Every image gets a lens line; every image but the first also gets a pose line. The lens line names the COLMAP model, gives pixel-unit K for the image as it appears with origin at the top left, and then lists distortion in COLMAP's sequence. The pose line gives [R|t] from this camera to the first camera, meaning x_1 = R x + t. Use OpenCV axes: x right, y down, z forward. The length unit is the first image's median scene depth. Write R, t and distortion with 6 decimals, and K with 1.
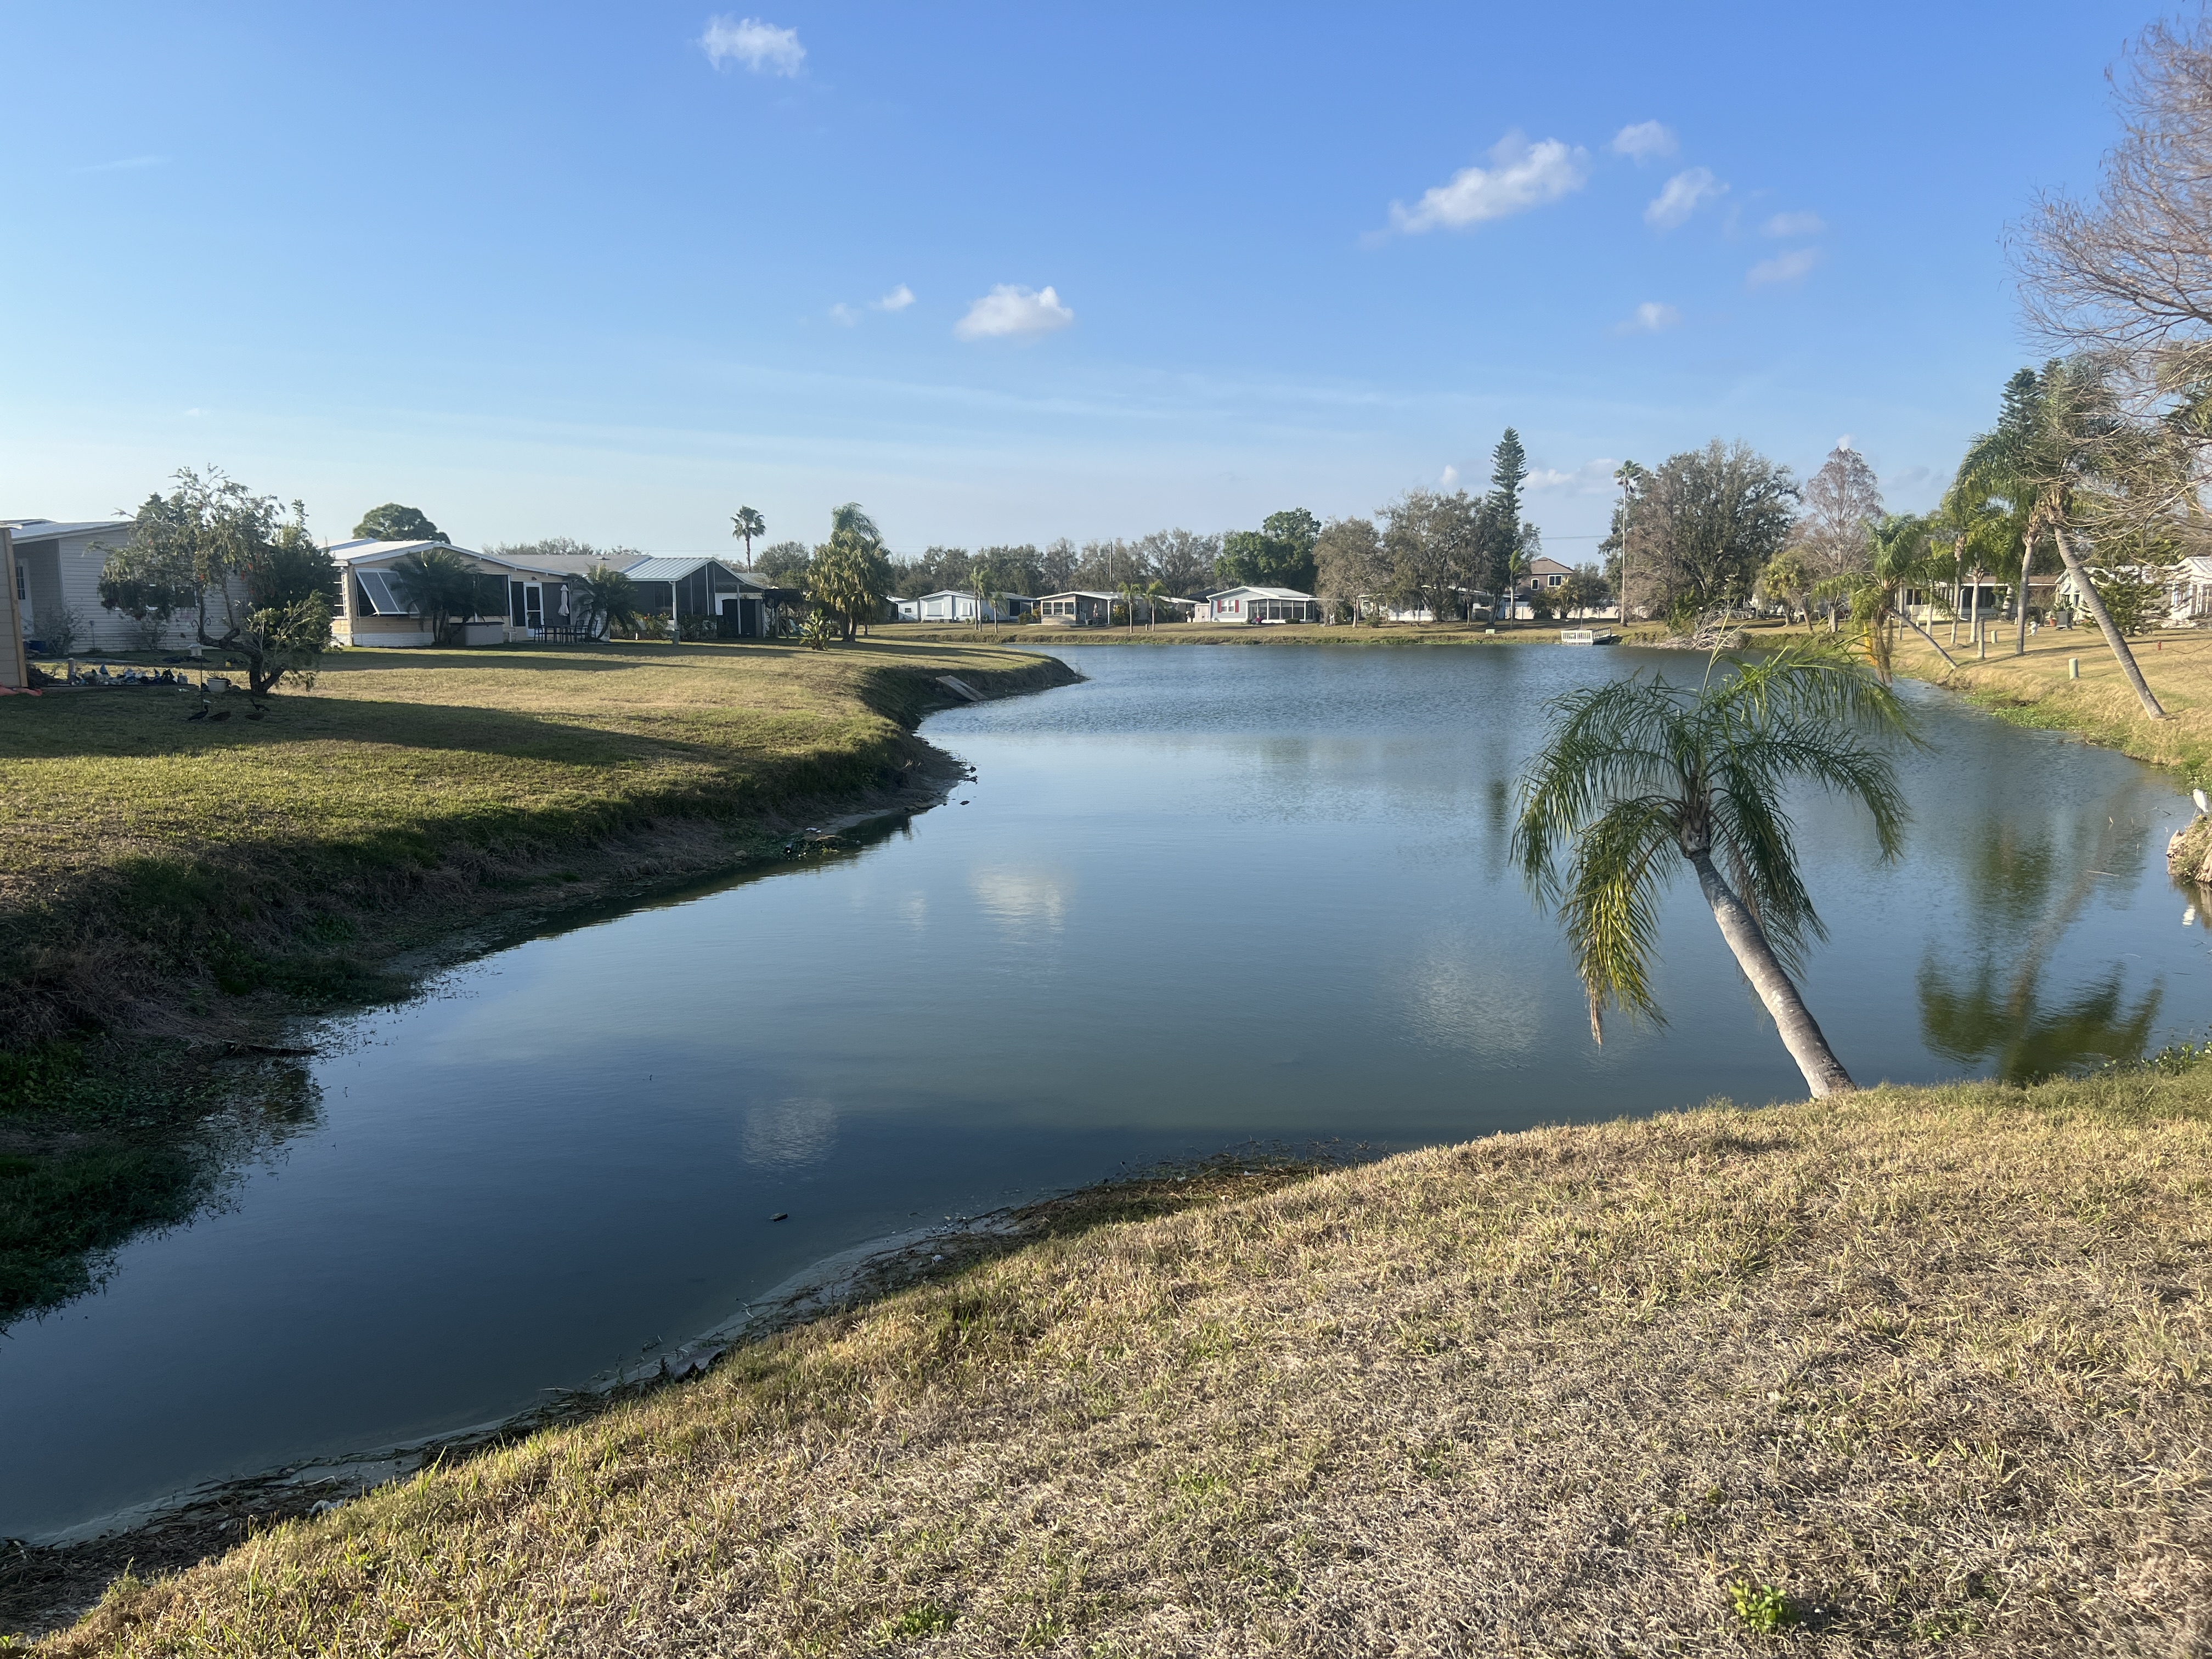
lens RADIAL K [[1688.0, 0, 1093.1], [0, 1688.0, 829.9], [0, 0, 1]] dist [0.069687, -0.003941]
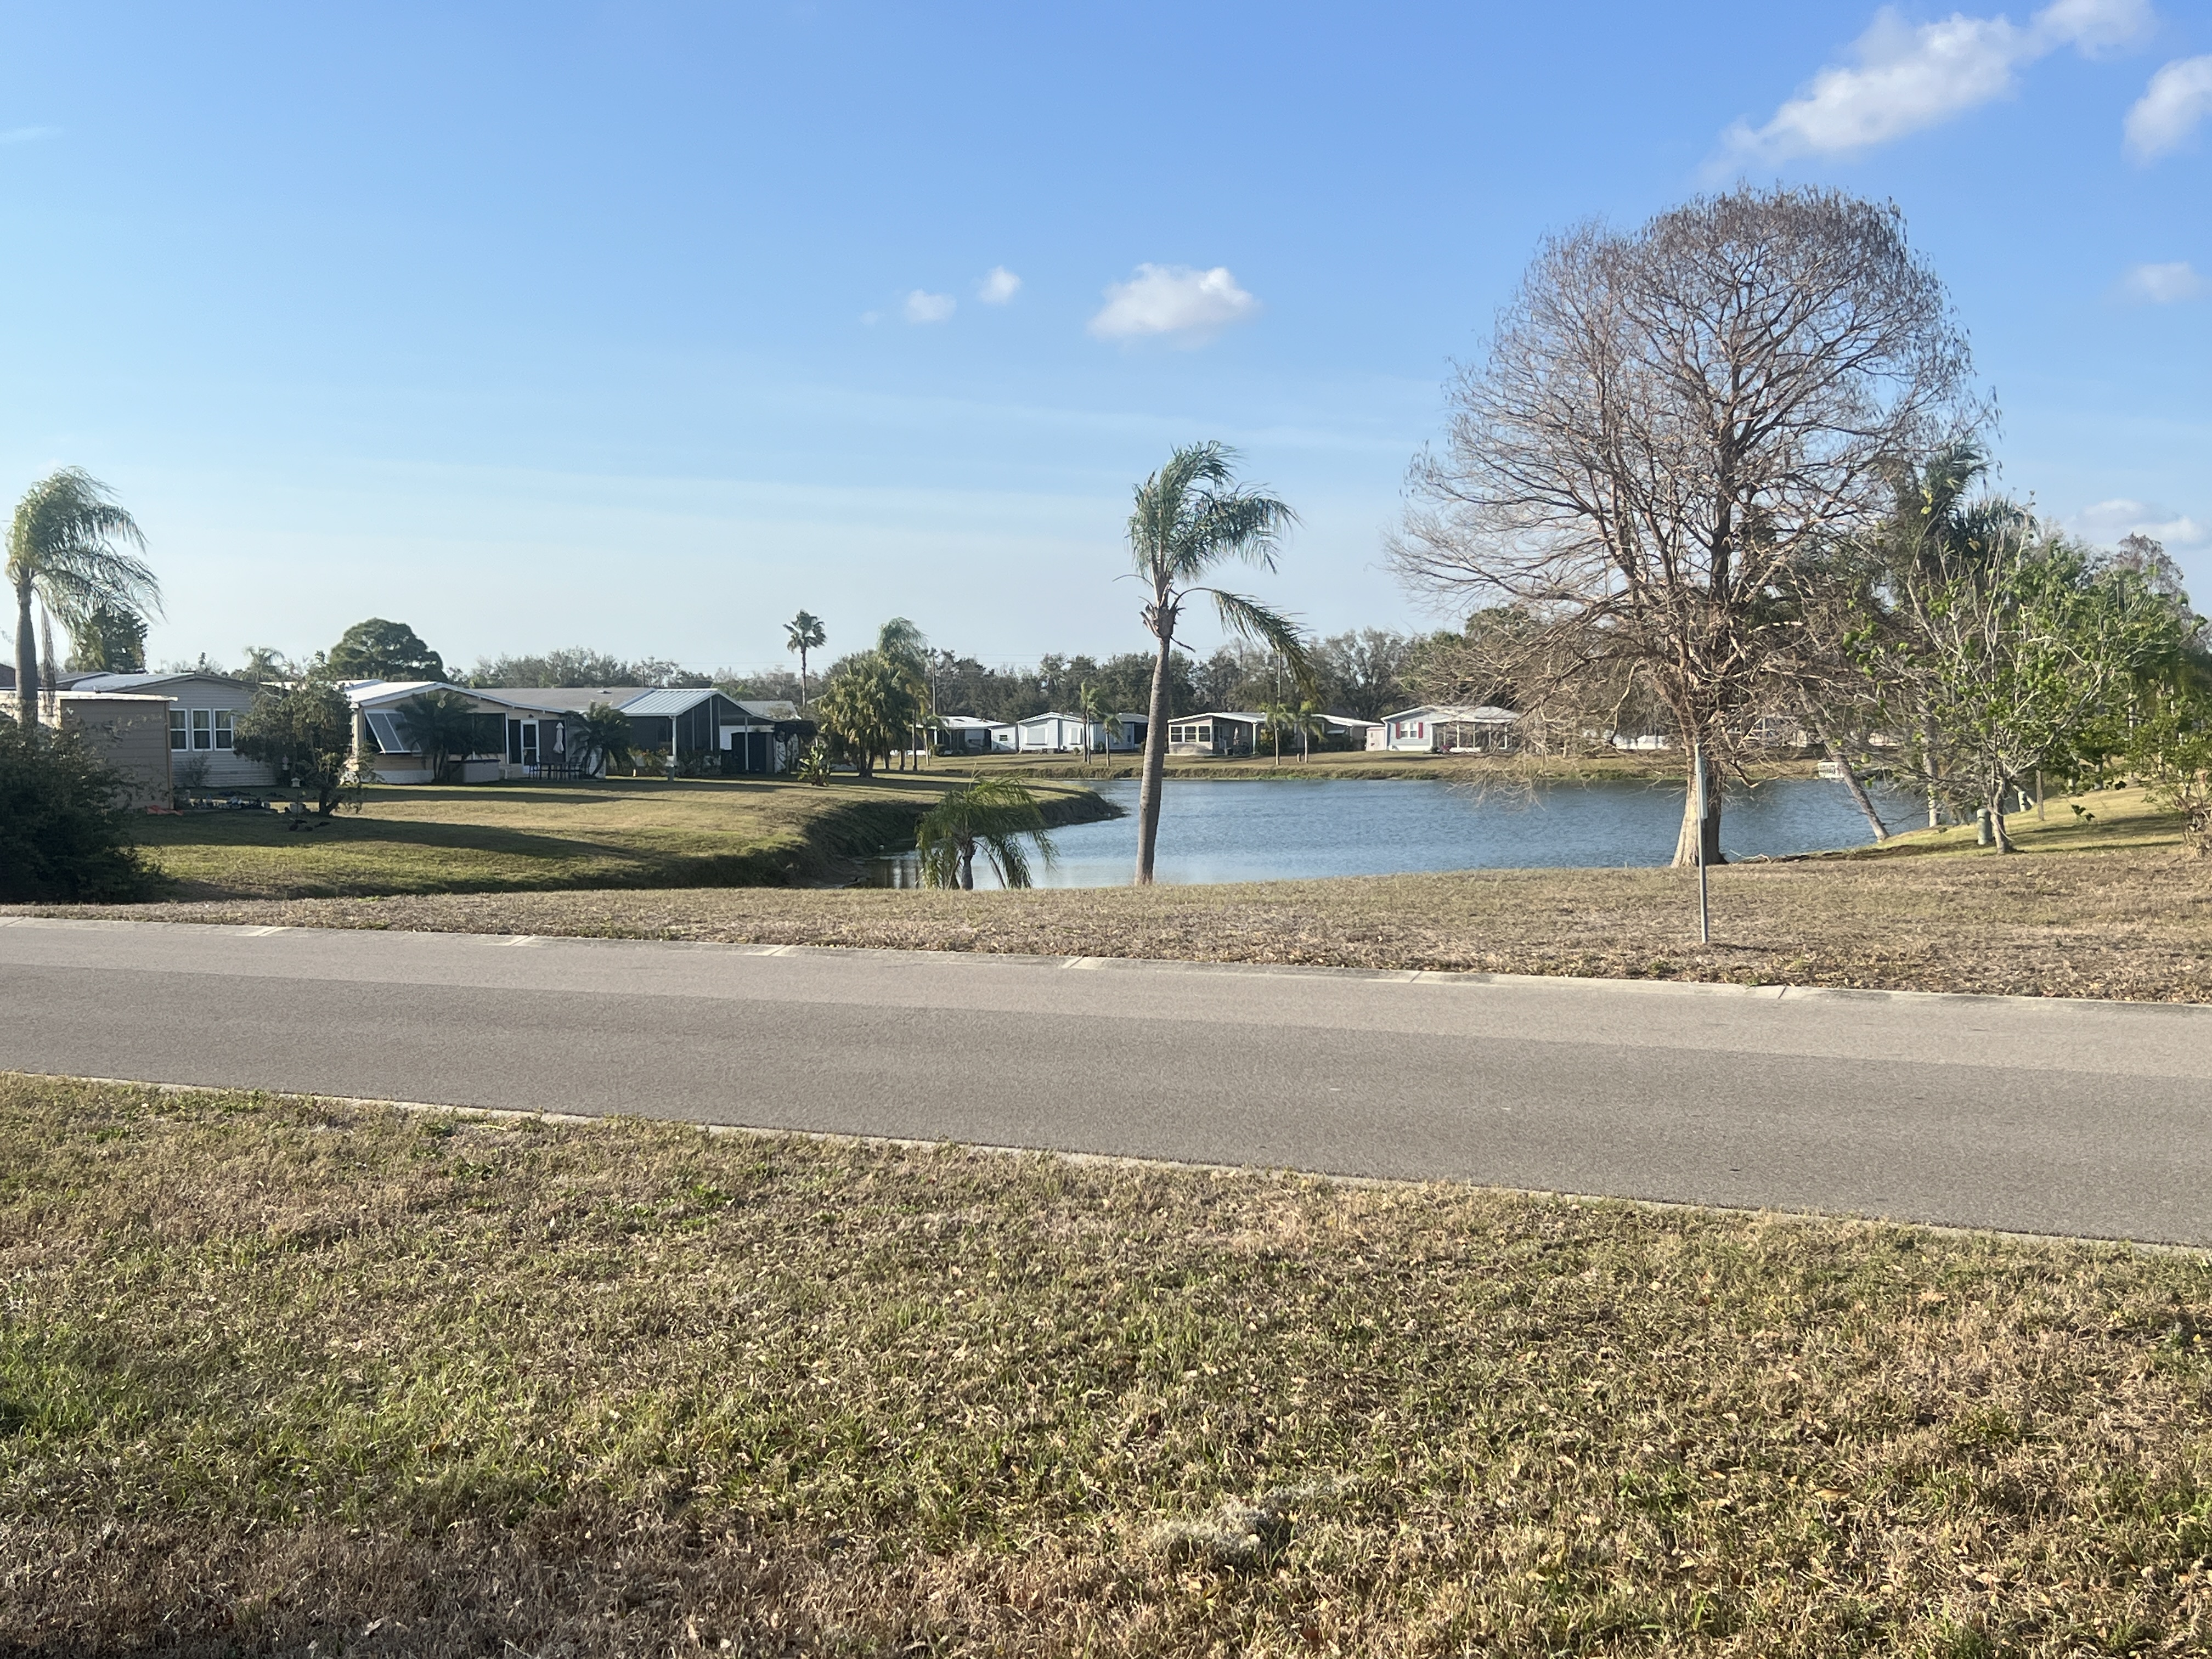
lens RADIAL K [[2481.6, 0, 1106.0], [0, 2481.6, 829.5], [0, 0, 1]] dist [0.197700, 0.005798]
pose [[0.995455, -0.001427, -0.095226, 0.114156], [-0.007128, 0.995967, -0.089442, 0.037217], [0.094969, 0.089714, 0.991429, -0.326120]]
